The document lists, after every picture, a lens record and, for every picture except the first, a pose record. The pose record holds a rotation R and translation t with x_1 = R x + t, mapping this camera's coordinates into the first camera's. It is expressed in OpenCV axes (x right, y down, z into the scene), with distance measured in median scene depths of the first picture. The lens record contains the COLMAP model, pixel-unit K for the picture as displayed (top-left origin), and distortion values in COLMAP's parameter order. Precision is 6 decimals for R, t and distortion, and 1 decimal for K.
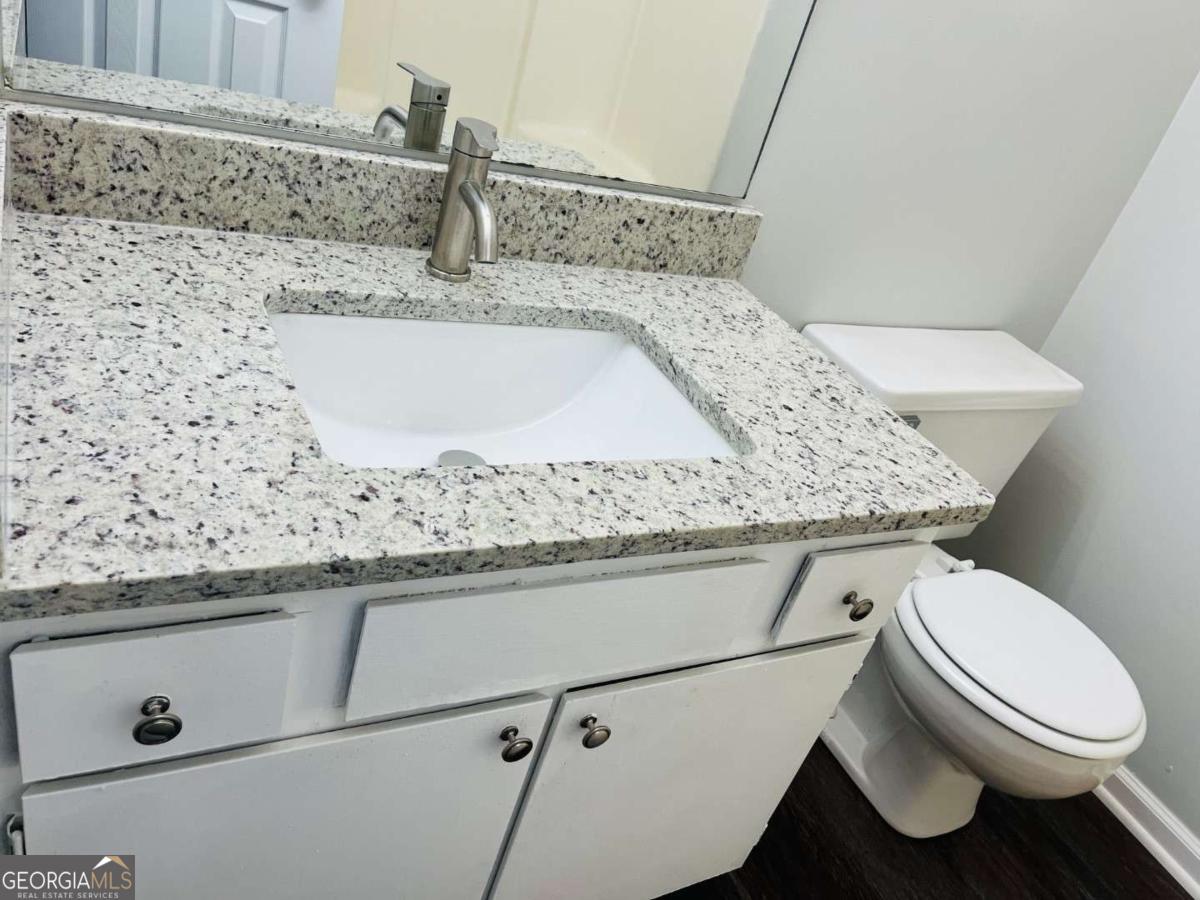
lens RADIAL K [[919.4, 0, 616.1], [0, 919.4, 445.8], [0, 0, 1]] dist [0.093592, -0.088386]
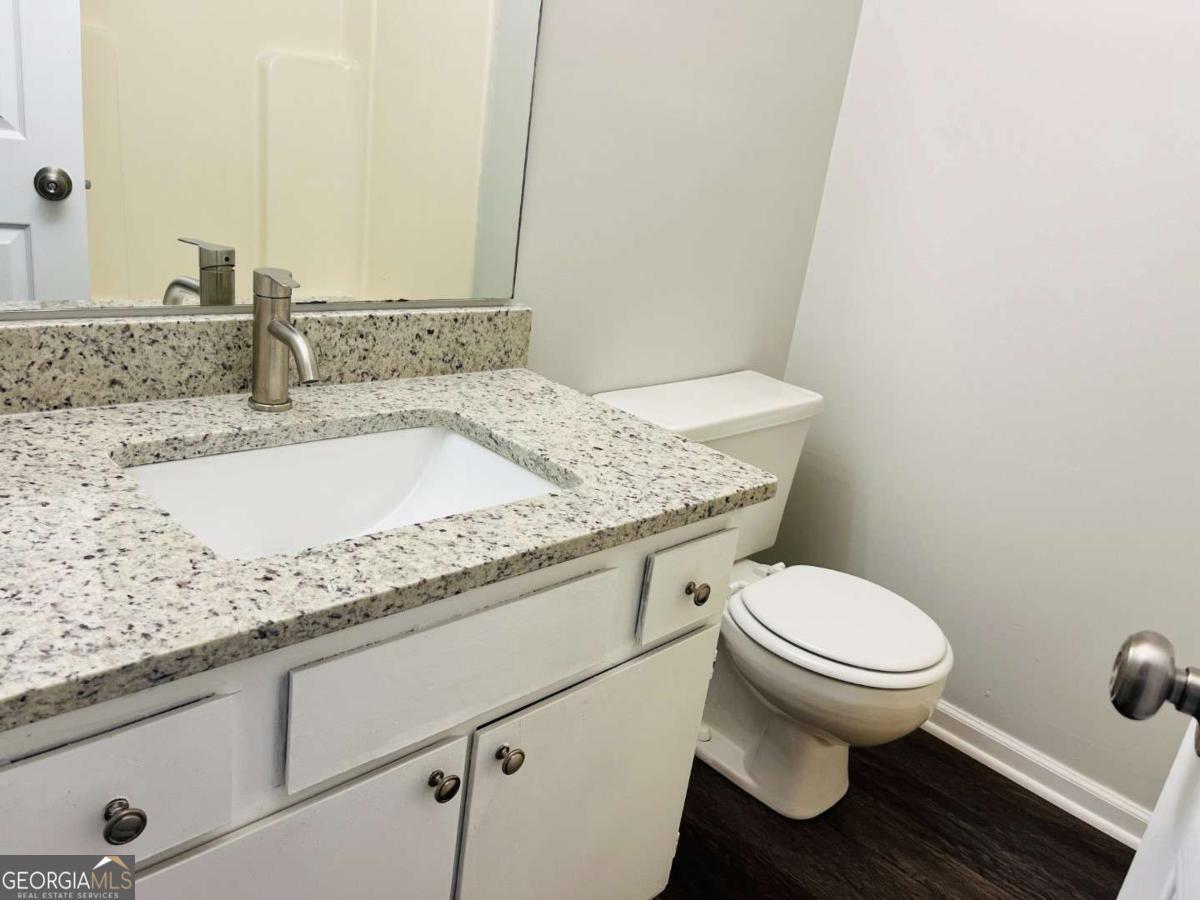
lens RADIAL K [[919.4, 0, 616.1], [0, 919.4, 445.8], [0, 0, 1]] dist [0.093592, -0.088386]
pose [[0.944178, -0.236215, 0.229632, -0.068840], [0.267054, 0.956955, -0.113660, 0.107814], [-0.192899, 0.168640, 0.966618, -0.158130]]
